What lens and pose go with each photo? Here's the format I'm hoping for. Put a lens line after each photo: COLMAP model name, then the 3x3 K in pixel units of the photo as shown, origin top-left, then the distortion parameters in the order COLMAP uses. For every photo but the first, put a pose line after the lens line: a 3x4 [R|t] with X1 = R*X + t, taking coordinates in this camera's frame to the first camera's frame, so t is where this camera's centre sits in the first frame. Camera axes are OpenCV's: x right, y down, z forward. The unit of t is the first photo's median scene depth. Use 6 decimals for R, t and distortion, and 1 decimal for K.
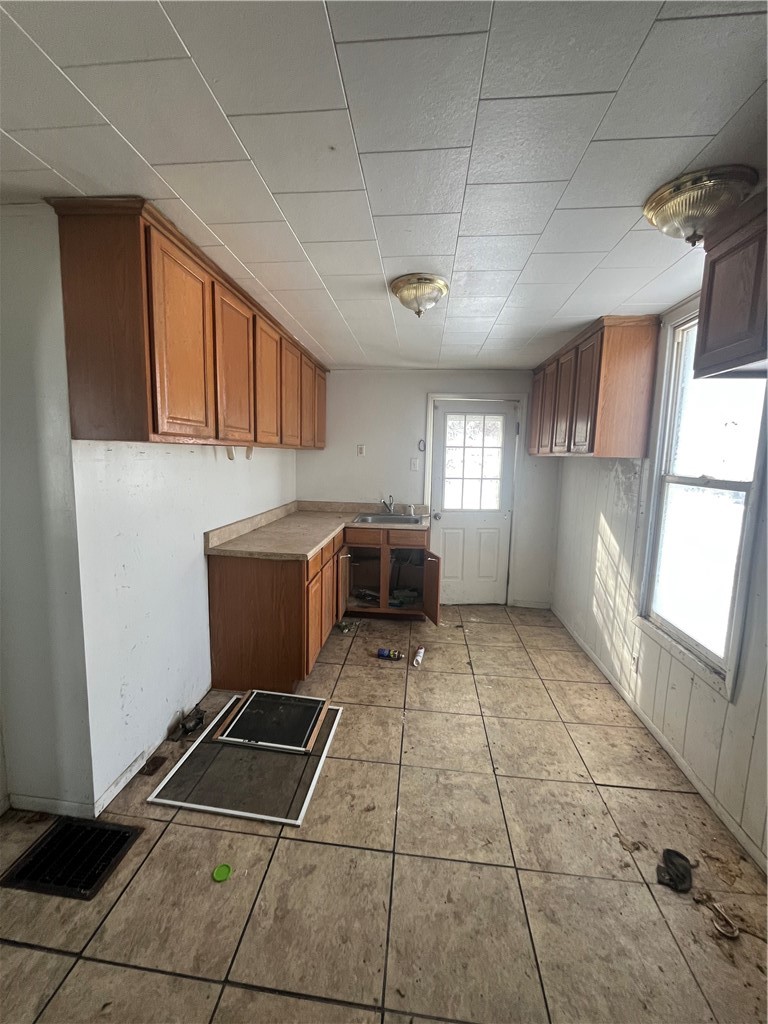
lens RADIAL K [[413.1, 0, 377.9], [0, 413.1, 504.7], [0, 0, 1]] dist [0.000810, 0.000033]
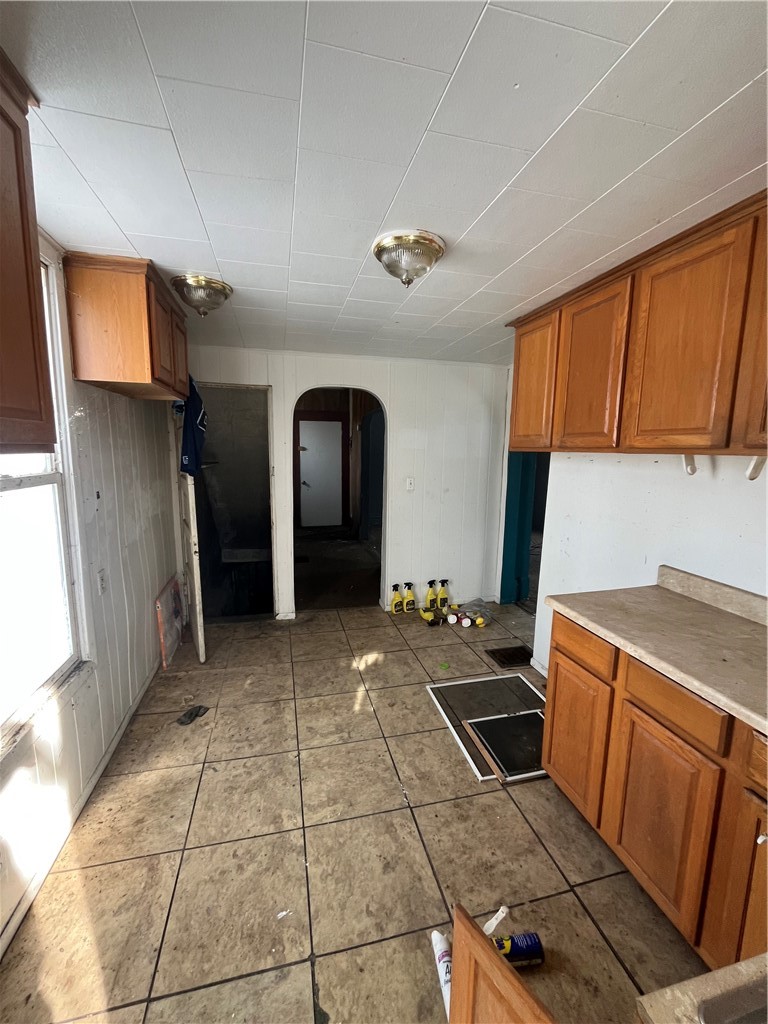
lens RADIAL K [[413.1, 0, 377.9], [0, 413.1, 504.7], [0, 0, 1]] dist [0.000810, 0.000033]
pose [[-0.940054, 0.011333, -0.340836, 0.406565], [-0.075712, 0.967570, 0.240990, -0.216362], [0.332514, 0.252349, -0.908710, 1.707873]]
